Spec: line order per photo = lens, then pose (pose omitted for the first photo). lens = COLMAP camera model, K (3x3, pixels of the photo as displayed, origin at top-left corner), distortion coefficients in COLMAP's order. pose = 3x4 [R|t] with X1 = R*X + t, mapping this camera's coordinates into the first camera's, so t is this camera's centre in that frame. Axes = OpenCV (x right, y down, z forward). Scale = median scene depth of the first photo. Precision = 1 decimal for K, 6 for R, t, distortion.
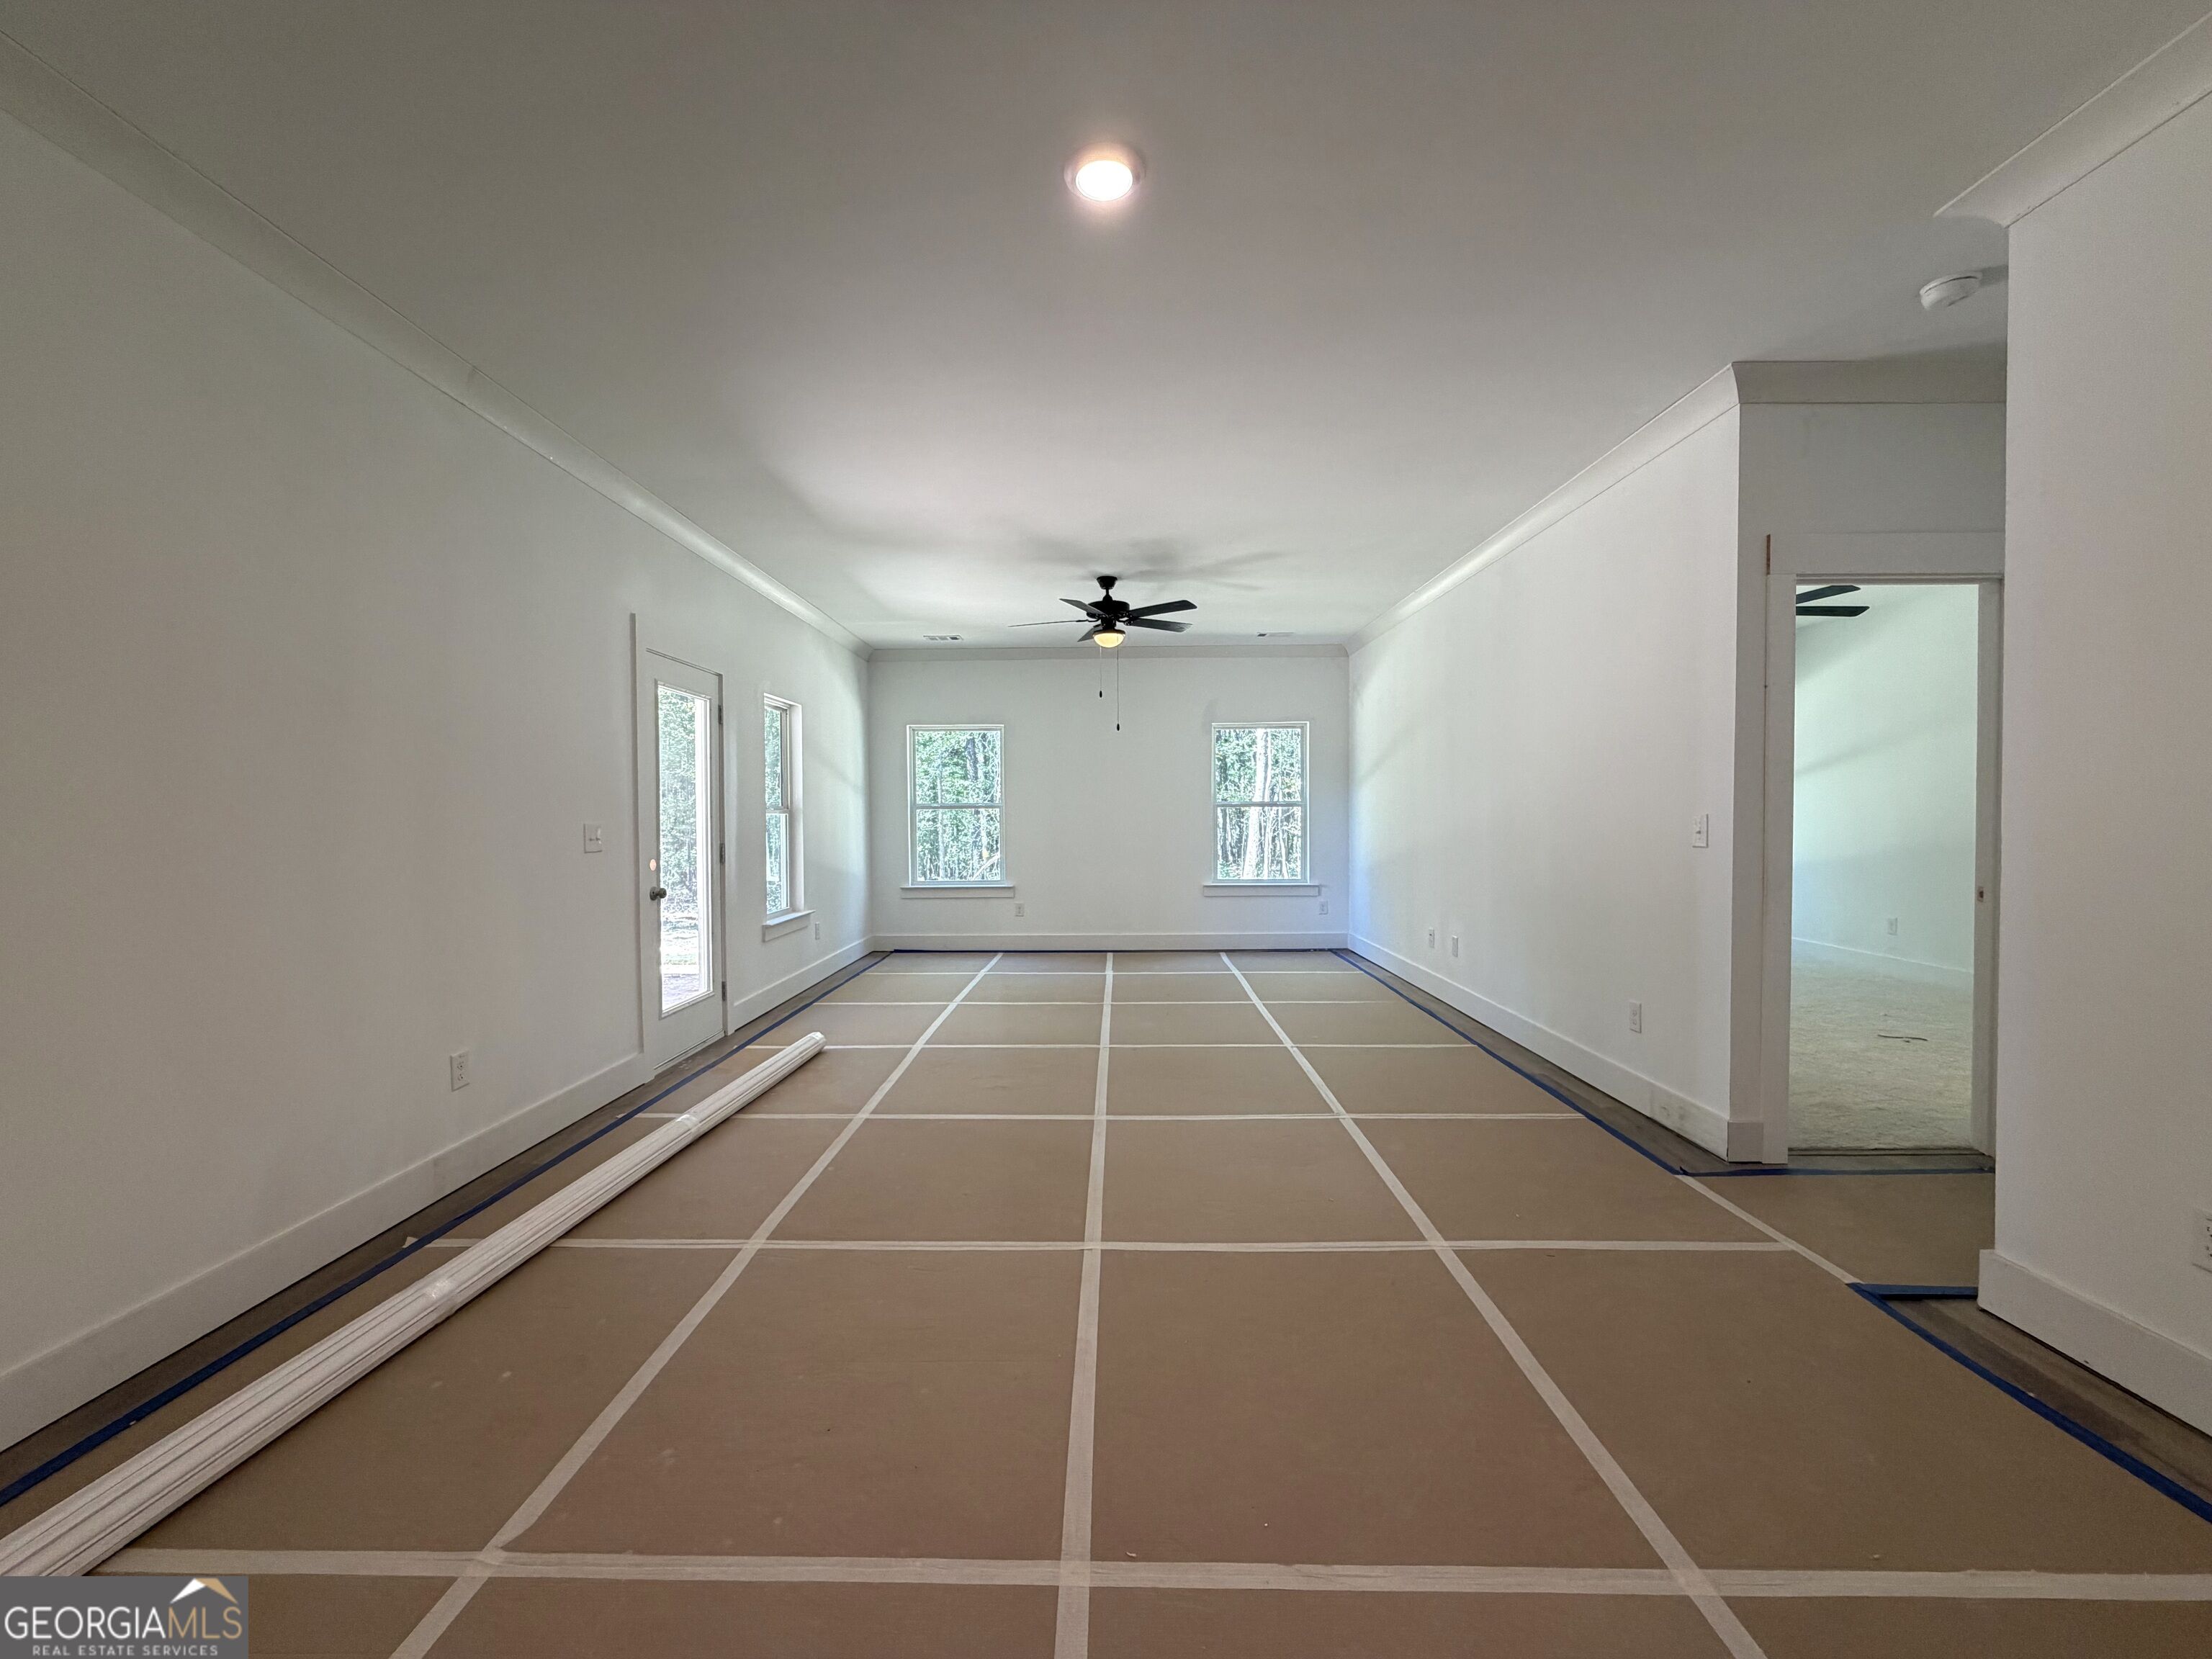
lens RADIAL K [[886.1, 0, 1110.0], [0, 886.1, 823.0], [0, 0, 1]] dist [0.000761, 0.000702]
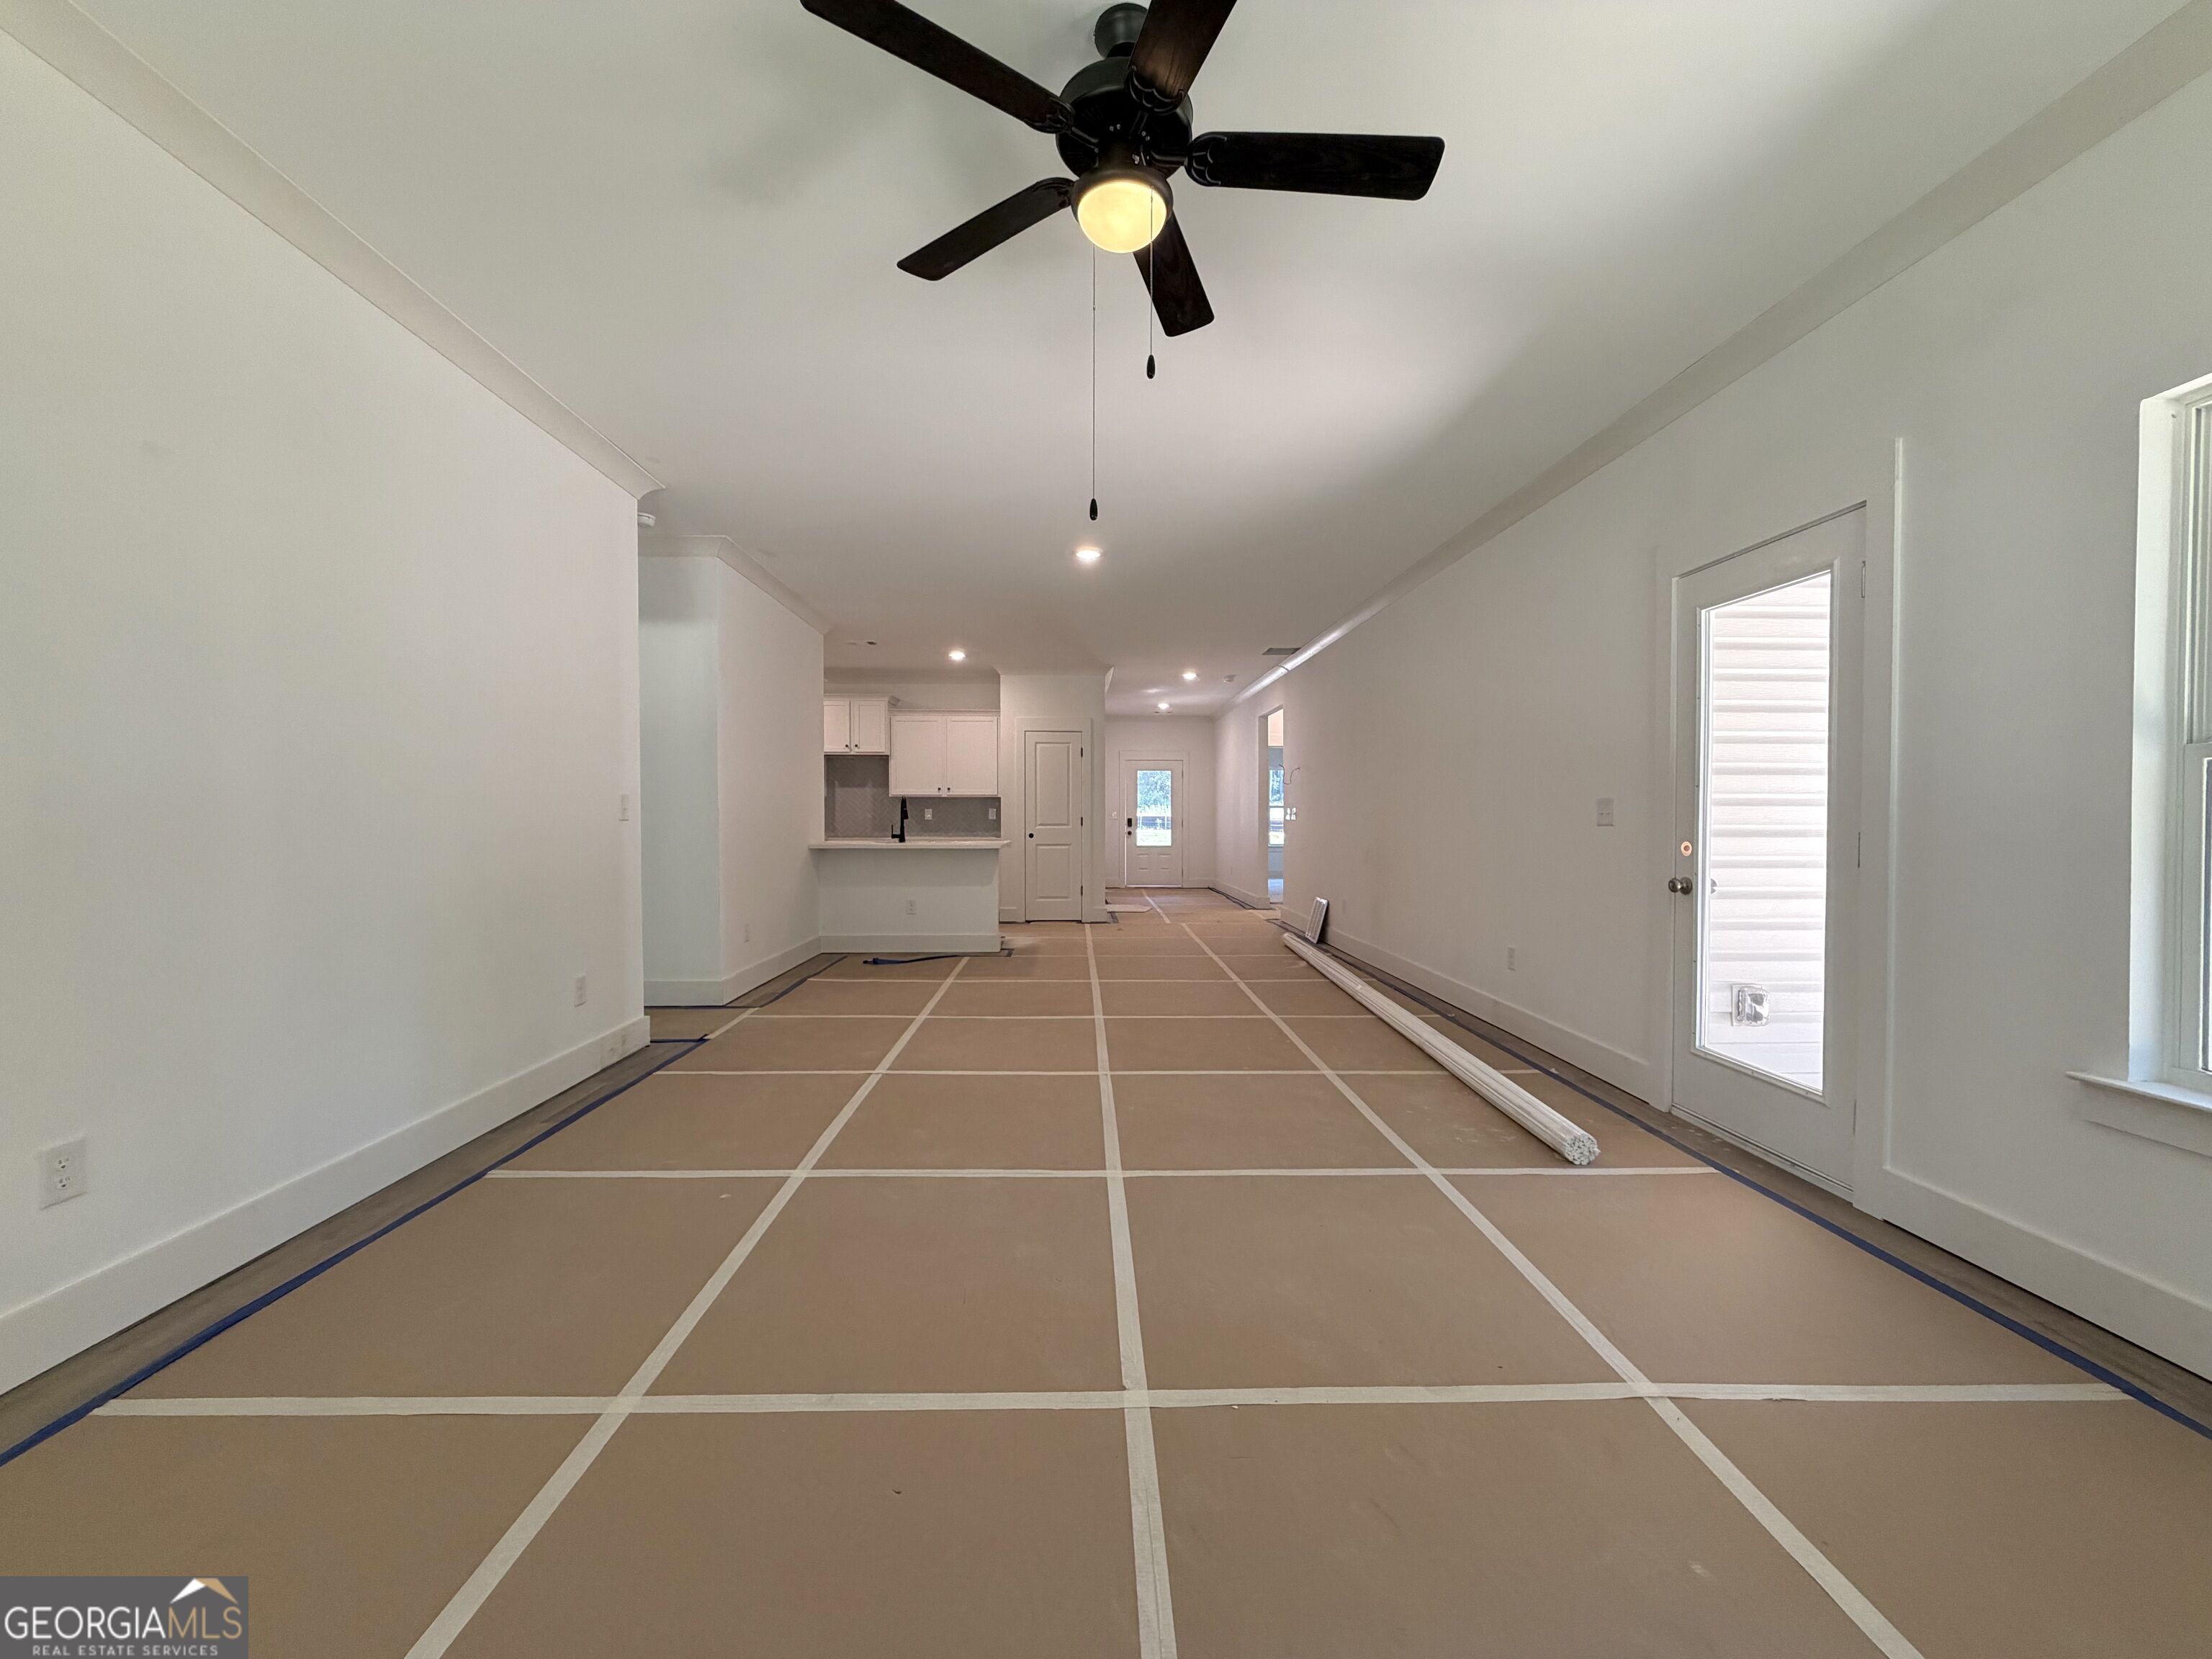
lens RADIAL K [[886.1, 0, 1101.5], [0, 886.1, 822.0], [0, 0, 1]] dist [0.000761, 0.000702]
pose [[-0.999482, 0.003530, -0.031992, 0.017274], [0.003017, 0.999867, 0.016049, 0.007055], [0.032044, 0.015944, -0.999359, 1.322691]]
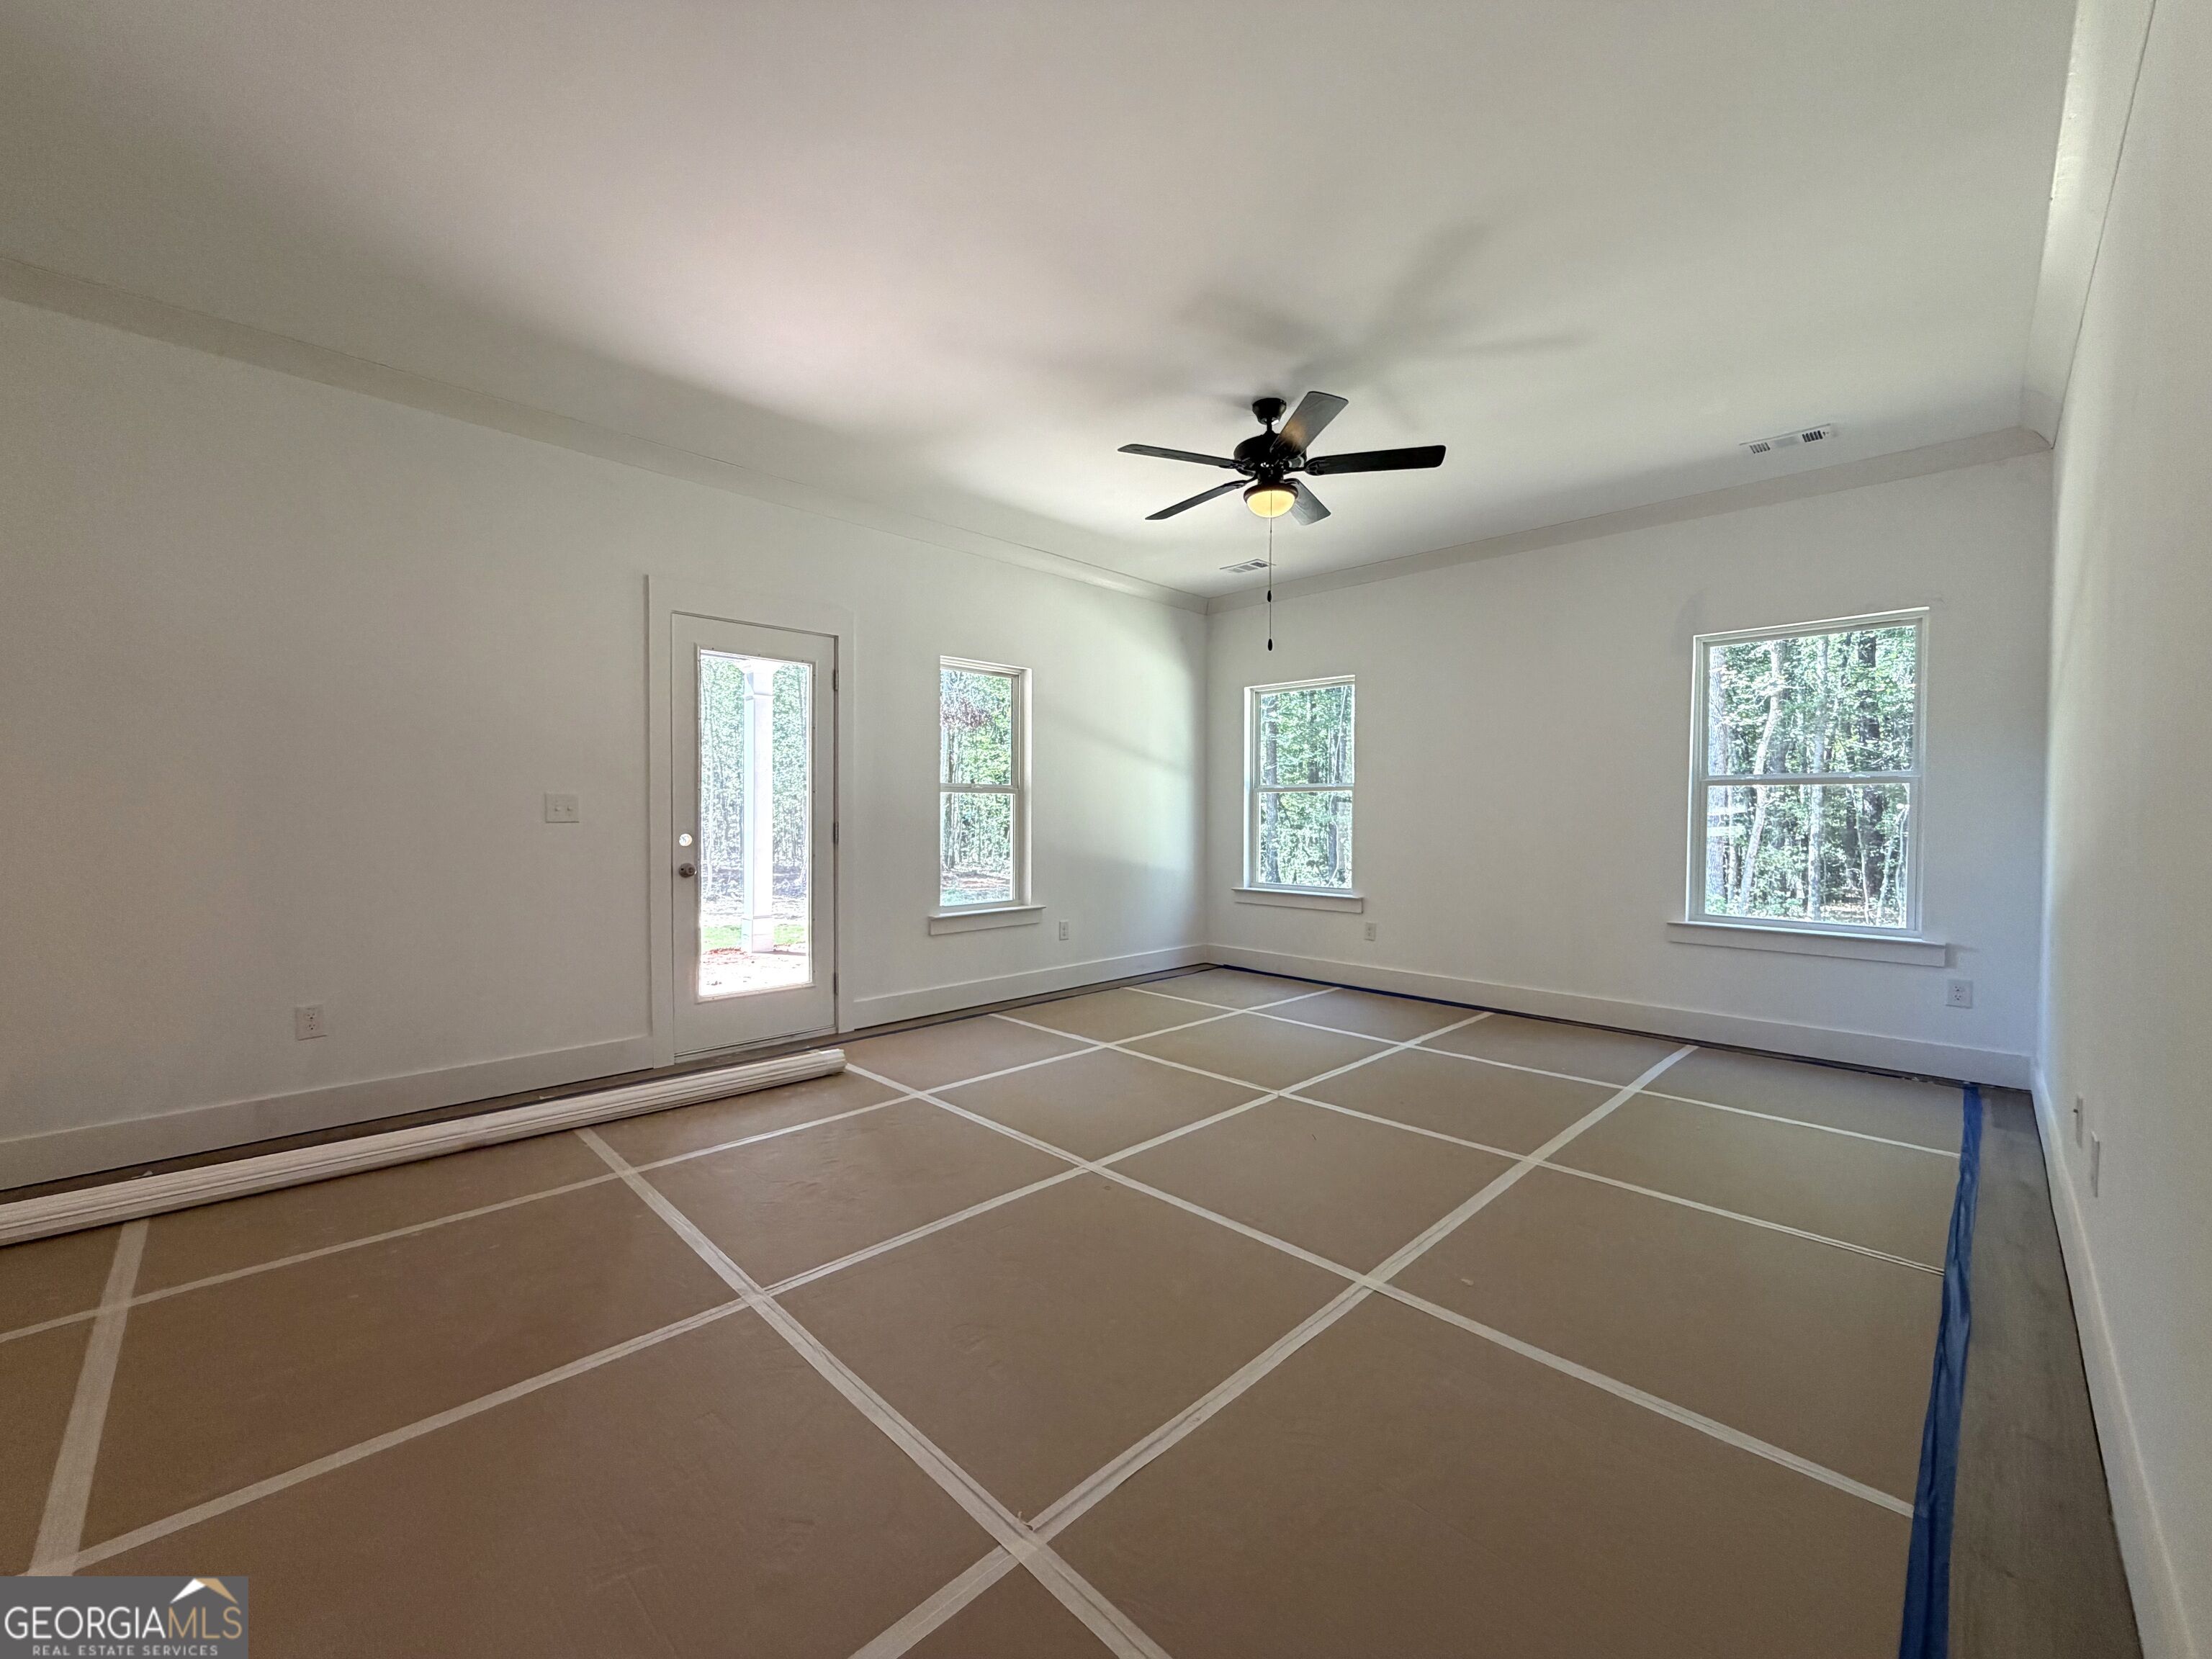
lens RADIAL K [[886.1, 0, 1102.6], [0, 886.1, 833.1], [0, 0, 1]] dist [0.000761, 0.000702]
pose [[0.712759, 0.026702, -0.700900, 0.349417], [-0.016339, 0.999636, 0.021468, 0.009162], [0.701219, -0.003850, 0.712936, 0.478364]]
